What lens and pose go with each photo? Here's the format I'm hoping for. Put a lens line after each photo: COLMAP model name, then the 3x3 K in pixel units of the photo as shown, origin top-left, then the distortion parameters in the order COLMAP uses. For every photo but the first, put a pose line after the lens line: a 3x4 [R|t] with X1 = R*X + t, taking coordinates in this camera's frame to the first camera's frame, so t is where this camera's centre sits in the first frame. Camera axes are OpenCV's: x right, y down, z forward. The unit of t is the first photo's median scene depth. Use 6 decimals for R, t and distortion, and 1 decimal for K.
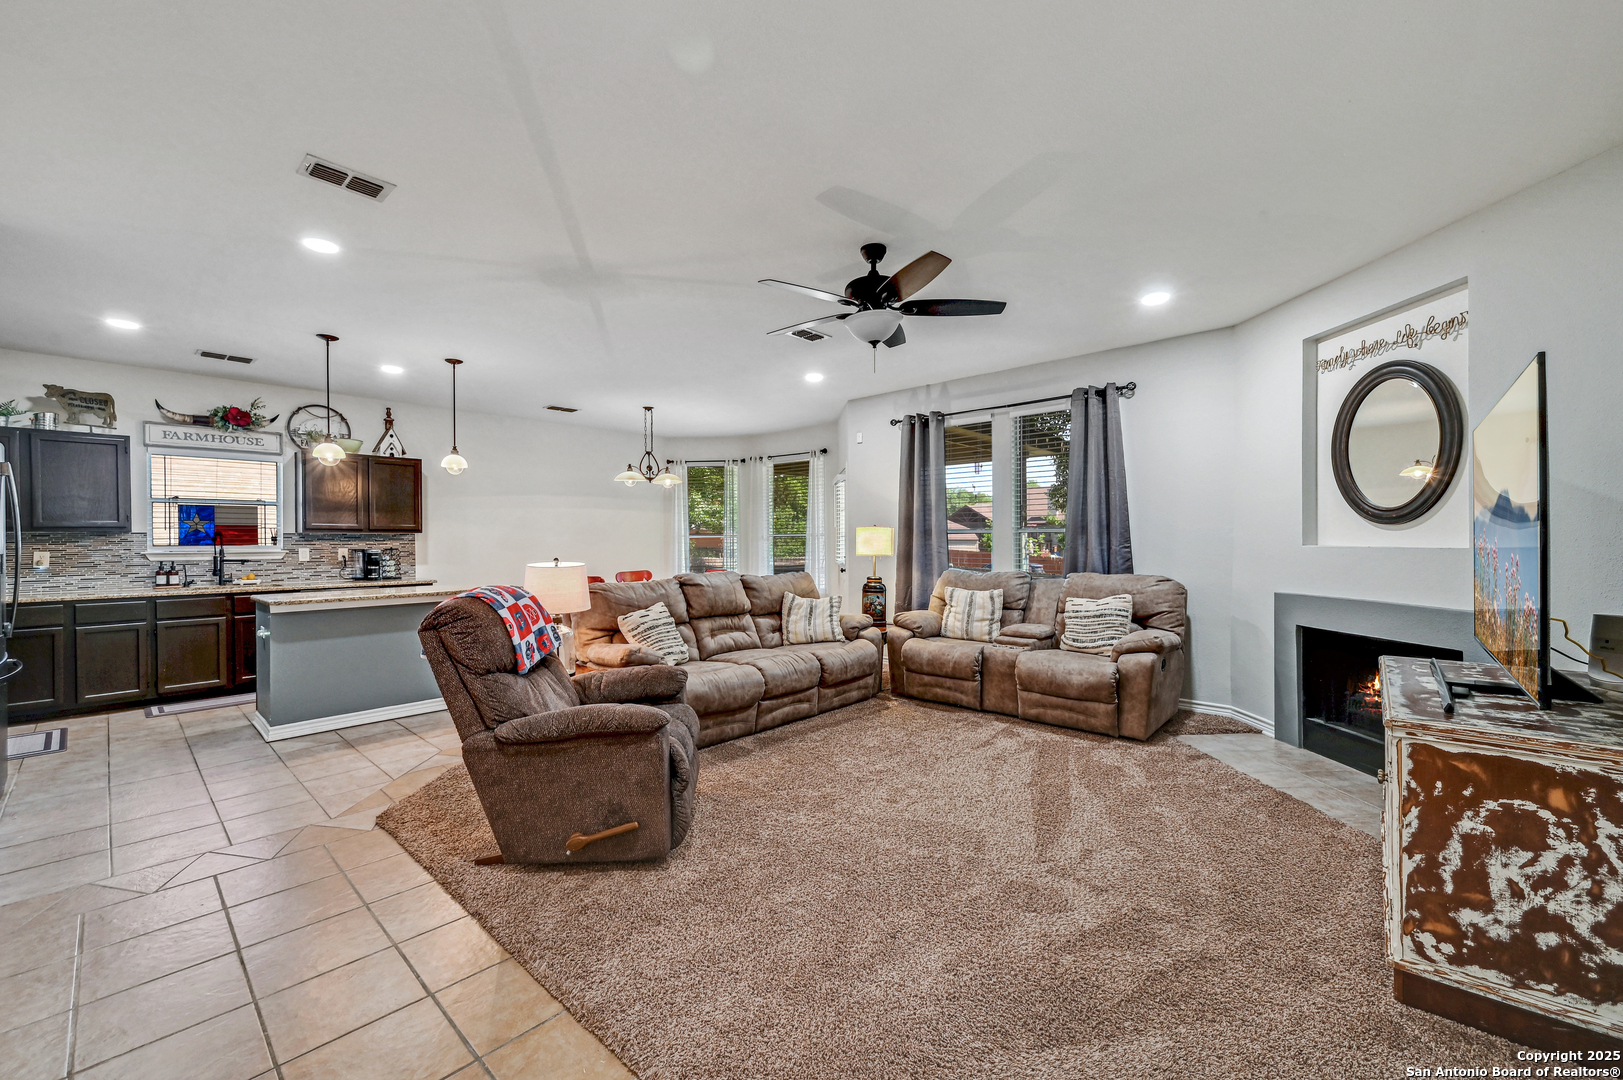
lens RADIAL K [[652.6, 0, 803.7], [0, 652.6, 548.6], [0, 0, 1]] dist [-0.001245, 0.001217]
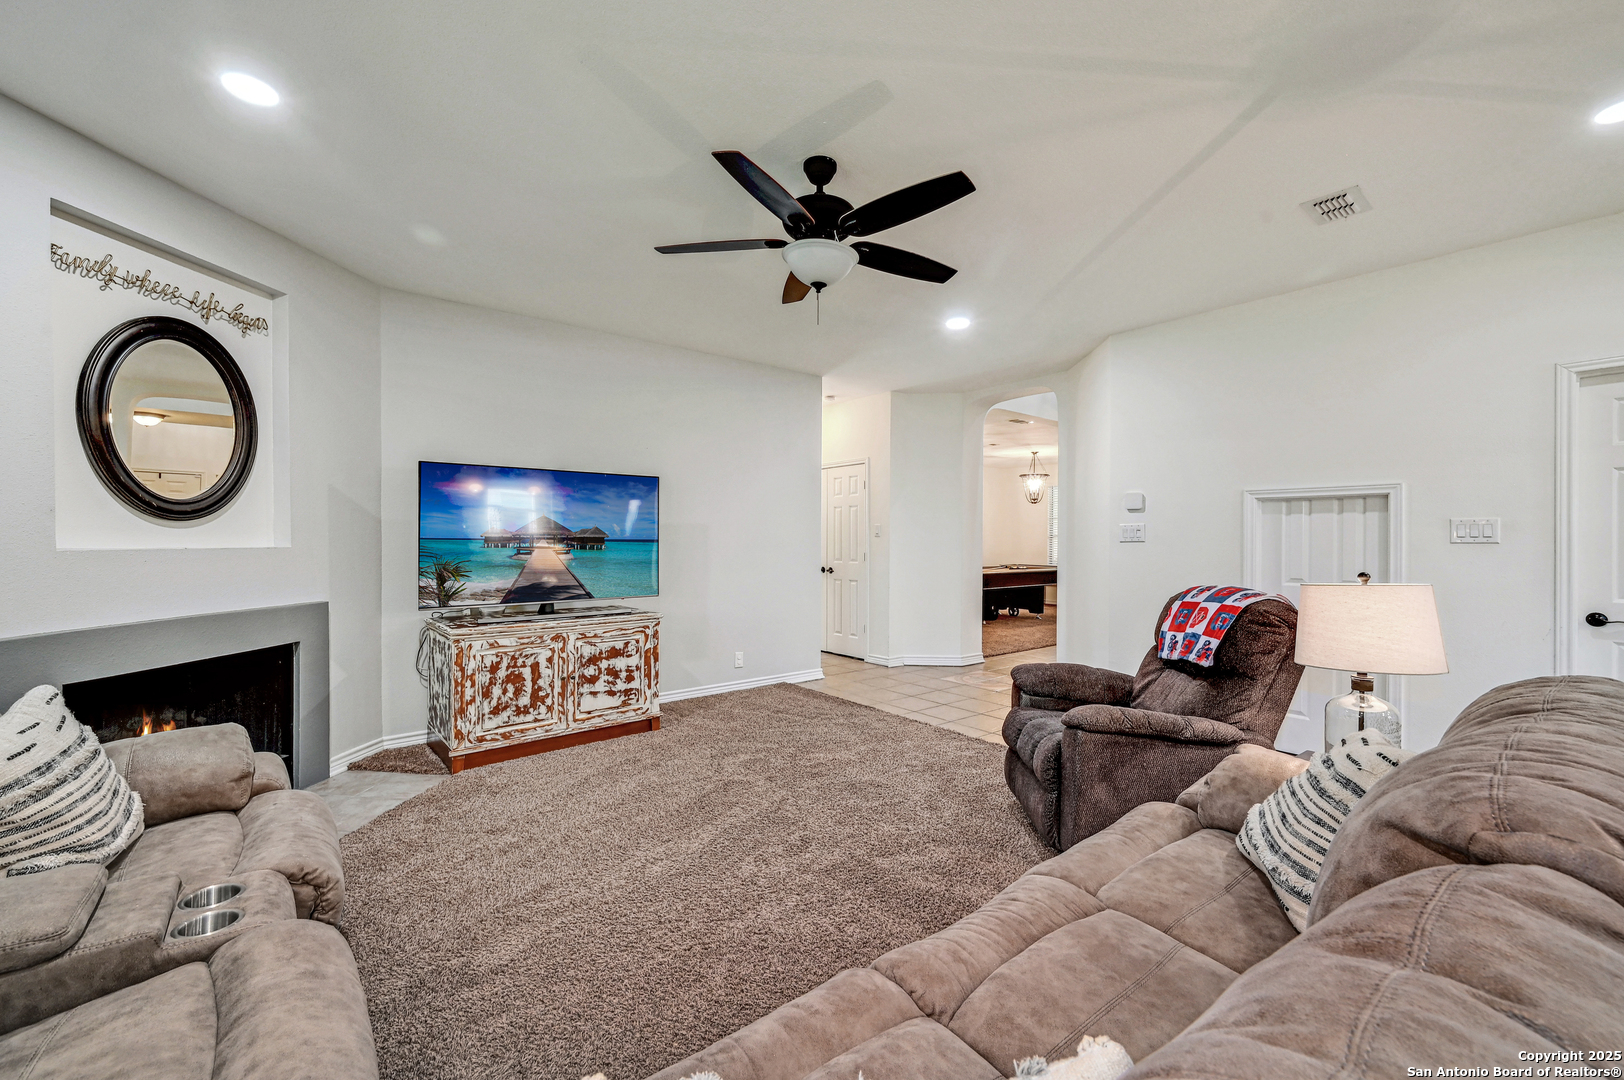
lens RADIAL K [[653.0, 0, 800.7], [0, 653.0, 536.3], [0, 0, 1]] dist [-0.001245, 0.001217]
pose [[-0.989081, 0.000881, 0.147370, 0.008882], [0.002040, 0.999968, 0.007718, -0.015622], [-0.147358, 0.007935, -0.989051, 1.211443]]
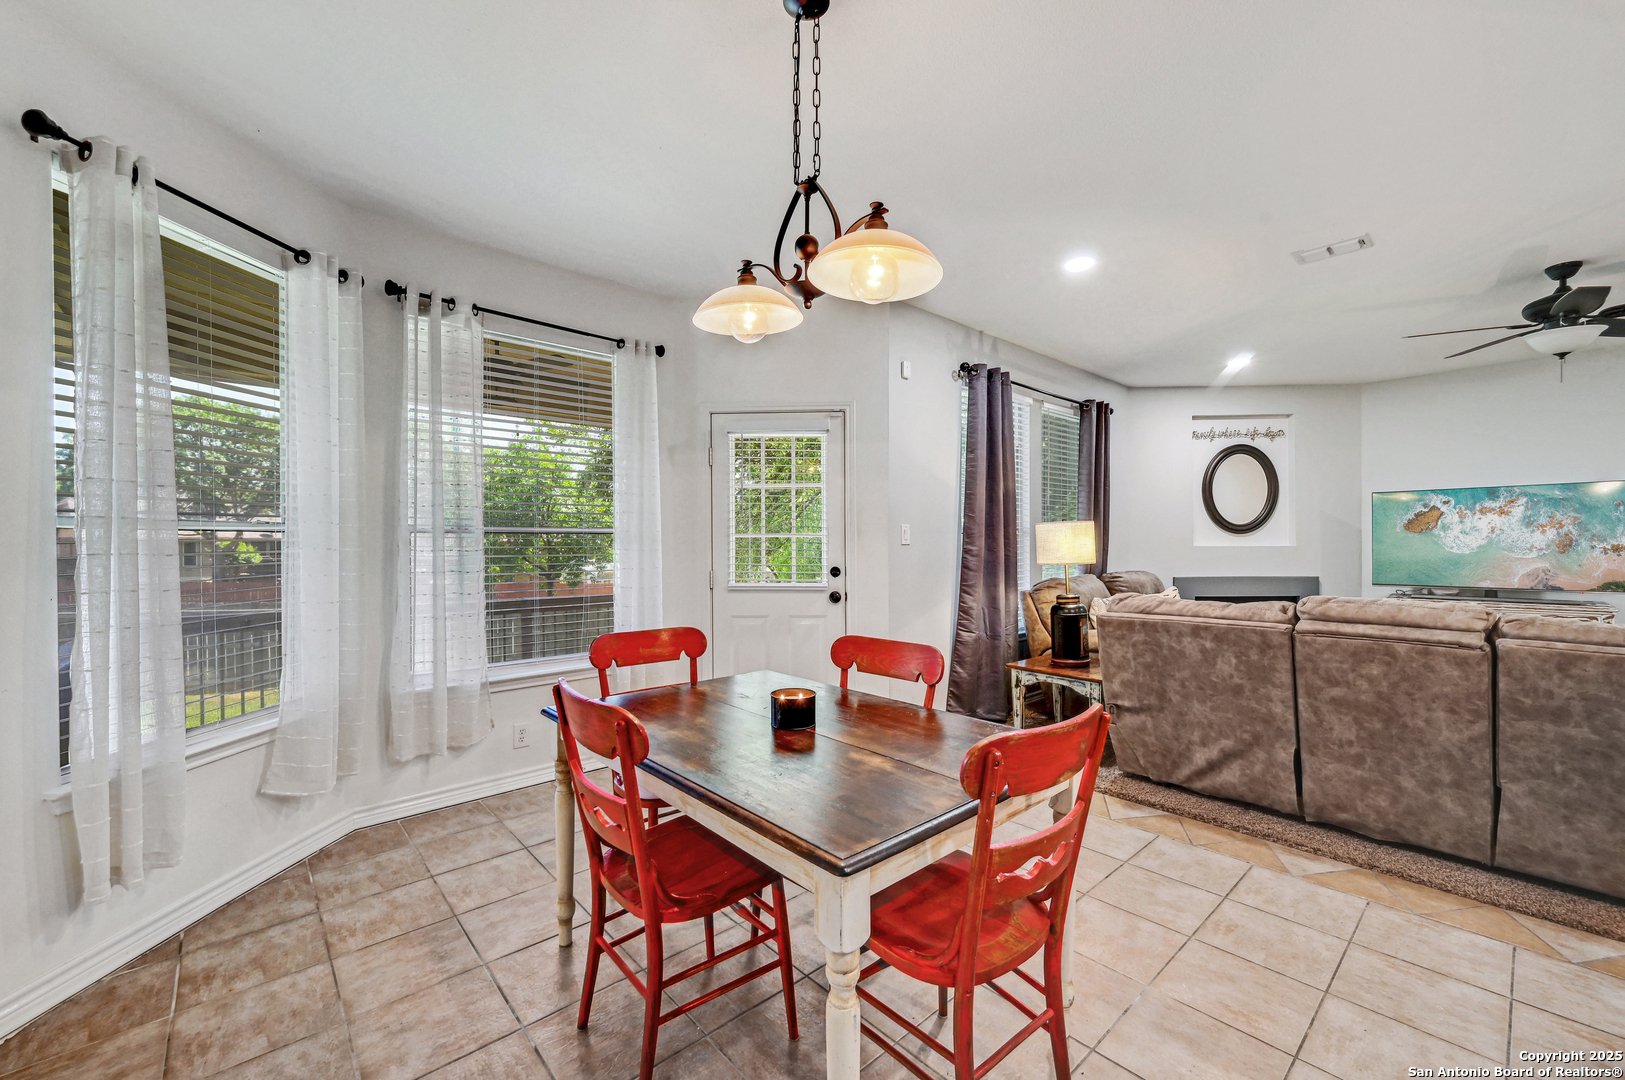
lens RADIAL K [[653.4, 0, 811.7], [0, 653.4, 543.2], [0, 0, 1]] dist [-0.001245, 0.001217]
pose [[0.081337, 0.004504, 0.996676, -0.729038], [0.016006, 0.999855, -0.005825, -0.012690], [-0.996558, 0.016426, 0.081253, 1.468450]]
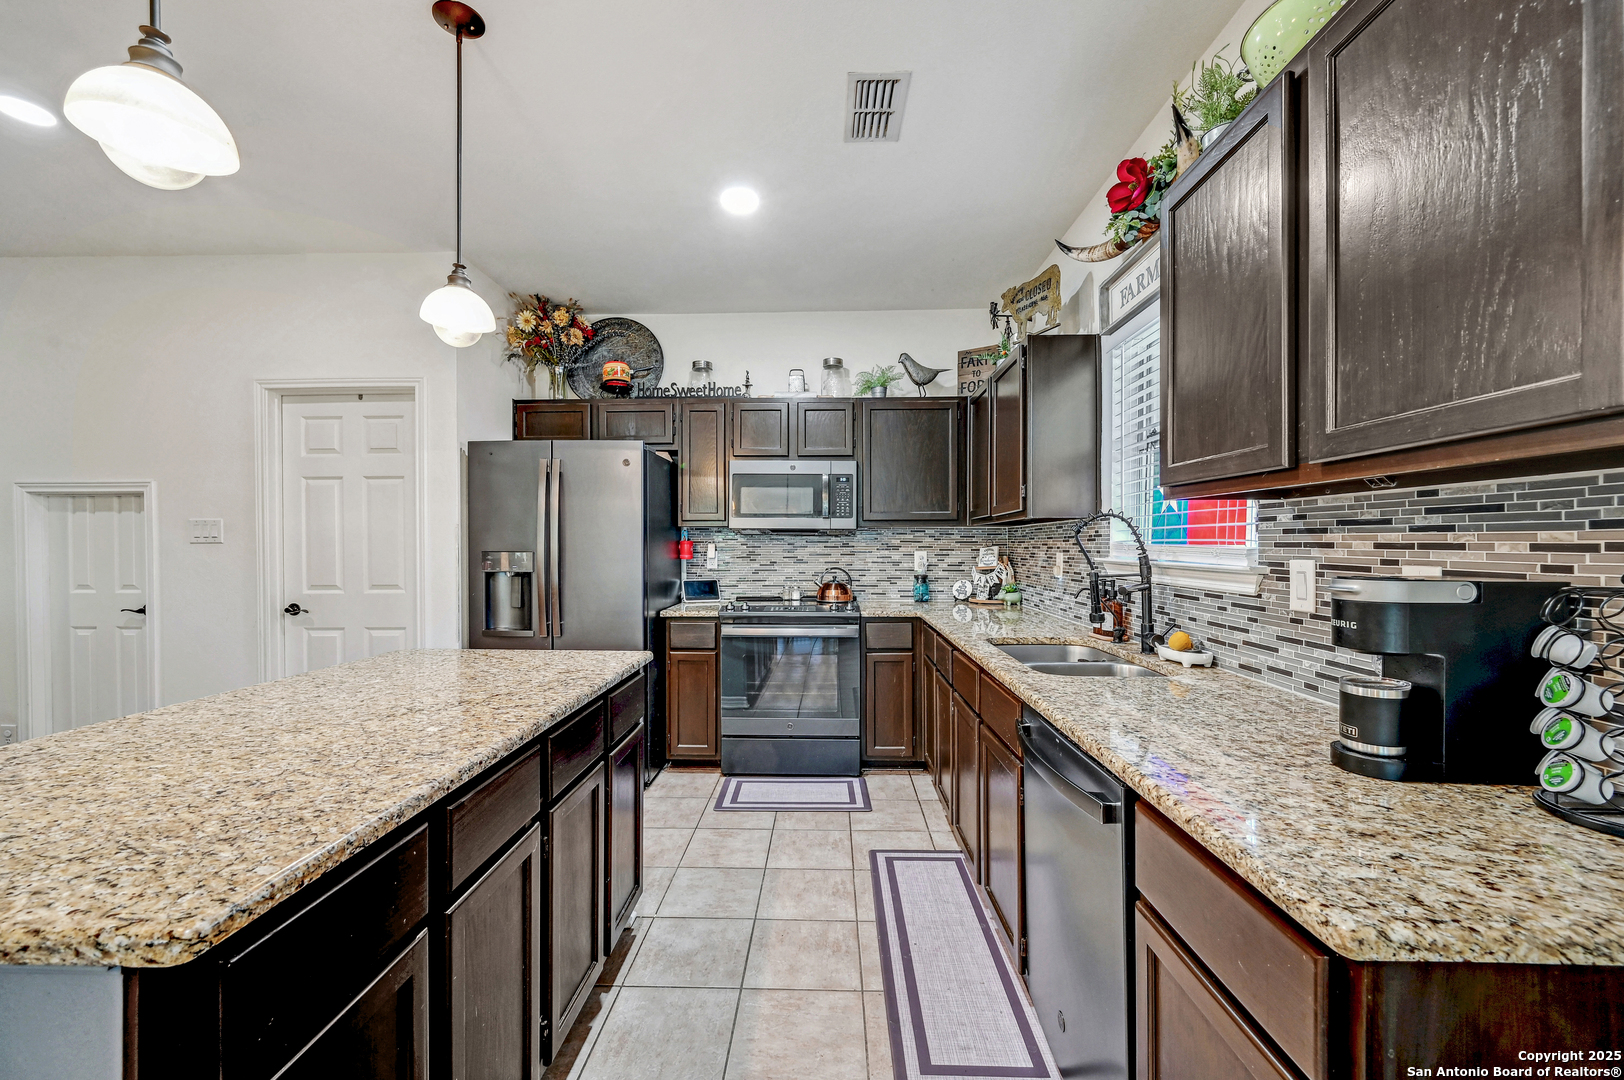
lens RADIAL K [[653.0, 0, 811.4], [0, 653.0, 550.5], [0, 0, 1]] dist [-0.001245, 0.001217]
pose [[-0.744957, 0.014143, -0.666962, -0.603673], [-0.002415, 0.999712, 0.023896, -0.012252], [0.667108, 0.019412, -0.744708, 1.396298]]
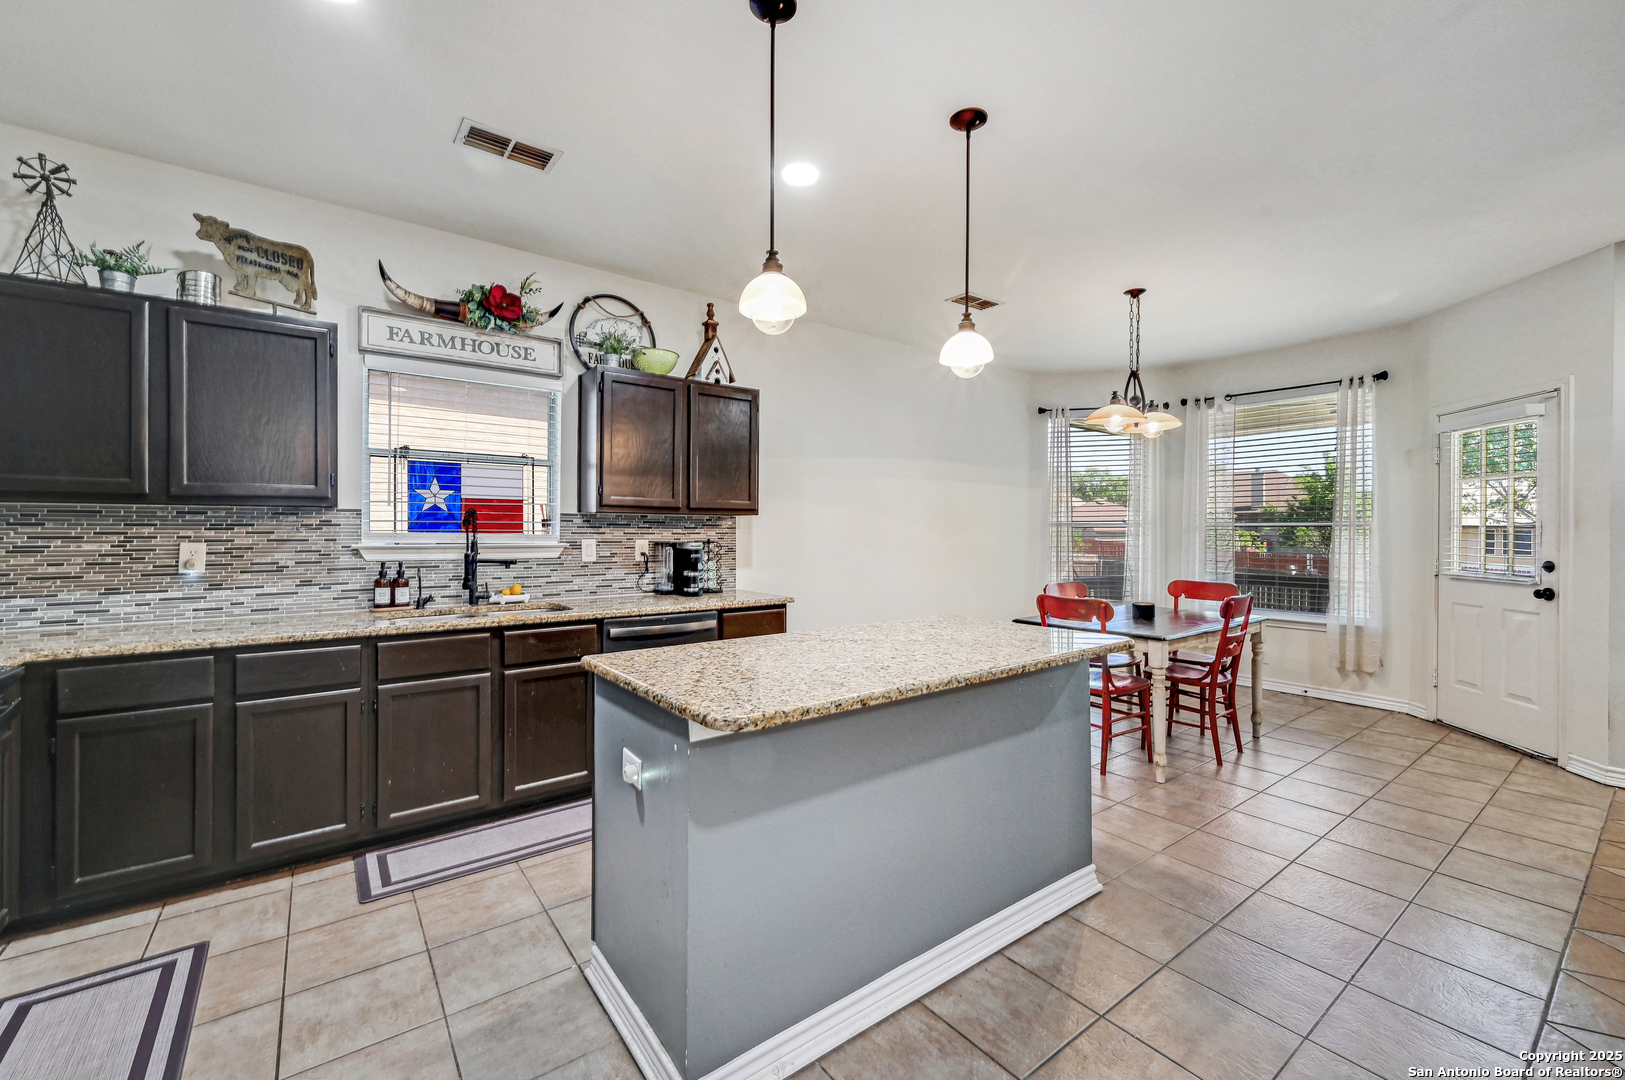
lens RADIAL K [[653.4, 0, 804.8], [0, 653.4, 534.6], [0, 0, 1]] dist [-0.001245, 0.001217]
pose [[0.984132, 0.009942, -0.177159, -0.619866], [-0.010881, 0.999931, -0.004331, -0.005620], [0.177104, 0.006190, 0.984173, 0.600790]]
